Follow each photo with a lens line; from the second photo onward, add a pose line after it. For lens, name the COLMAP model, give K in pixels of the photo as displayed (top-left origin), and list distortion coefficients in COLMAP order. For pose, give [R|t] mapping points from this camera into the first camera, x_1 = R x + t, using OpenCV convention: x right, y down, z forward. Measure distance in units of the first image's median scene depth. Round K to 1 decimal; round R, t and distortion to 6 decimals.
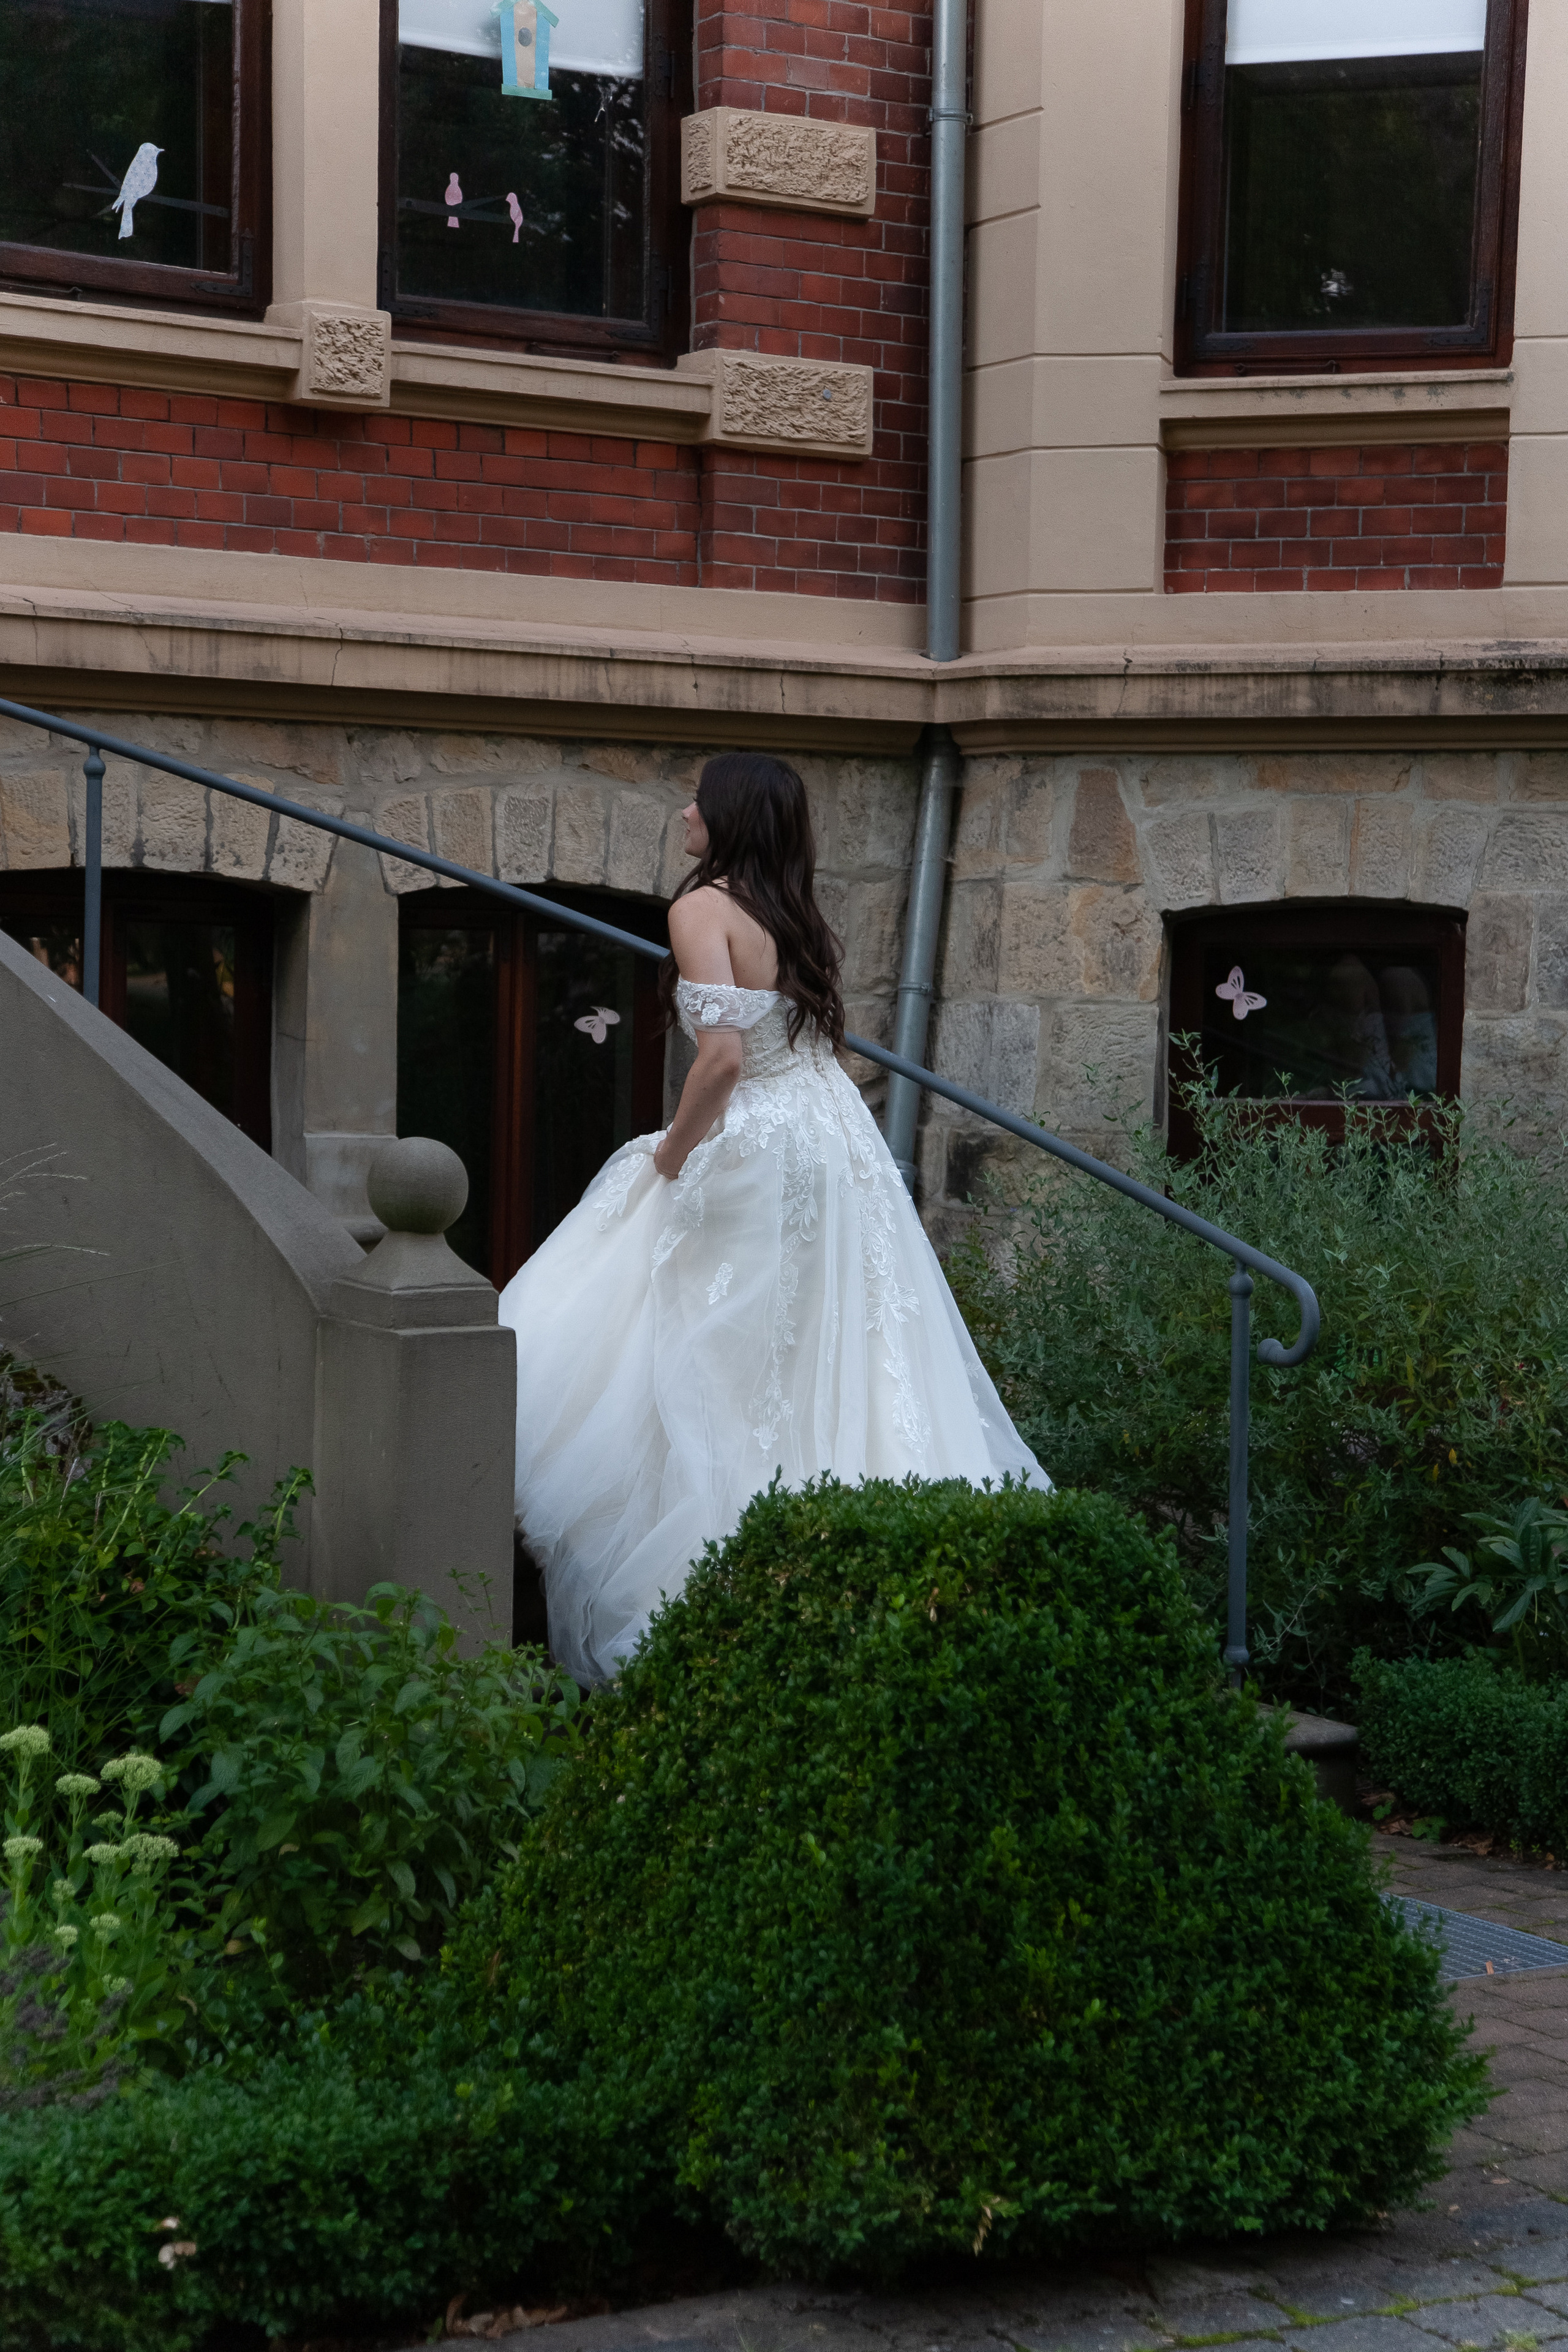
lens RADIAL K [[4293.5, 0, 784.0], [0, 4293.5, 1176.0], [0, 0, 1]] dist [0.285869, -0.144375]
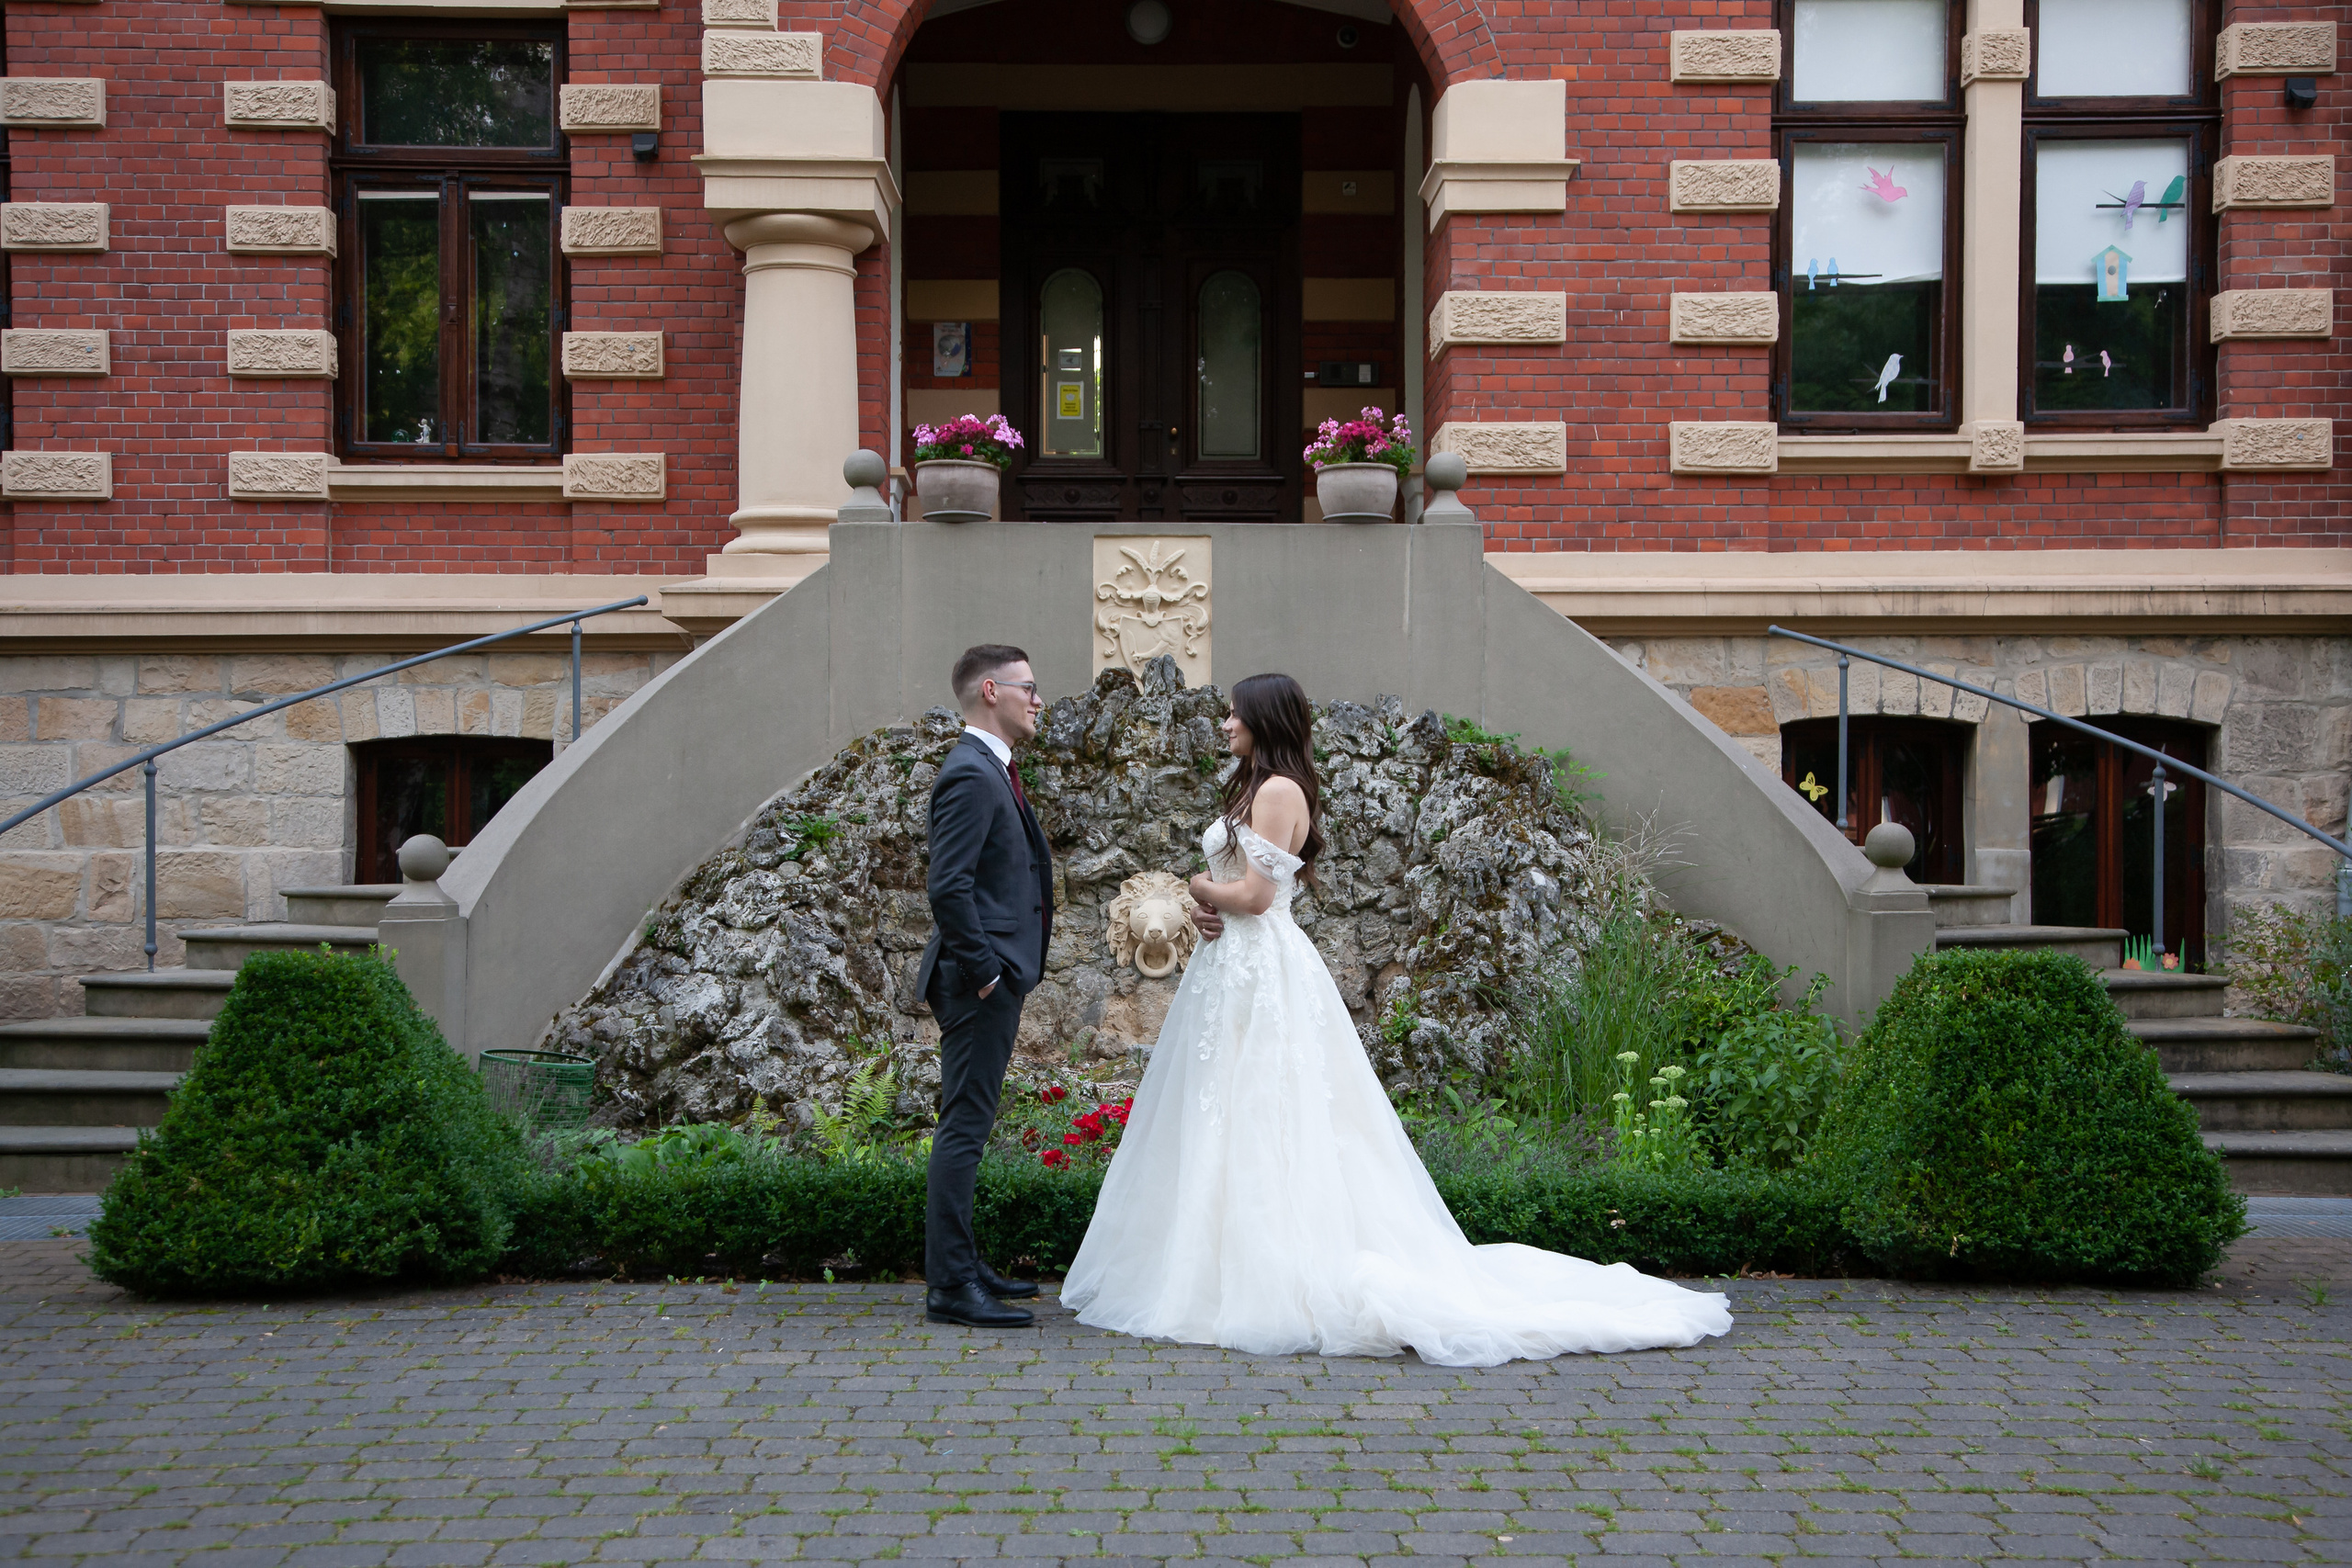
lens RADIAL K [[4293.1, 0, 1173.9], [0, 4293.1, 843.9], [0, 0, 1]] dist [0.285869, -0.144375]
pose [[0.828097, -0.028516, -0.559859, 0.647191], [-0.014452, 0.997287, -0.072172, 0.127061], [0.560399, 0.067857, 0.825439, -0.757167]]
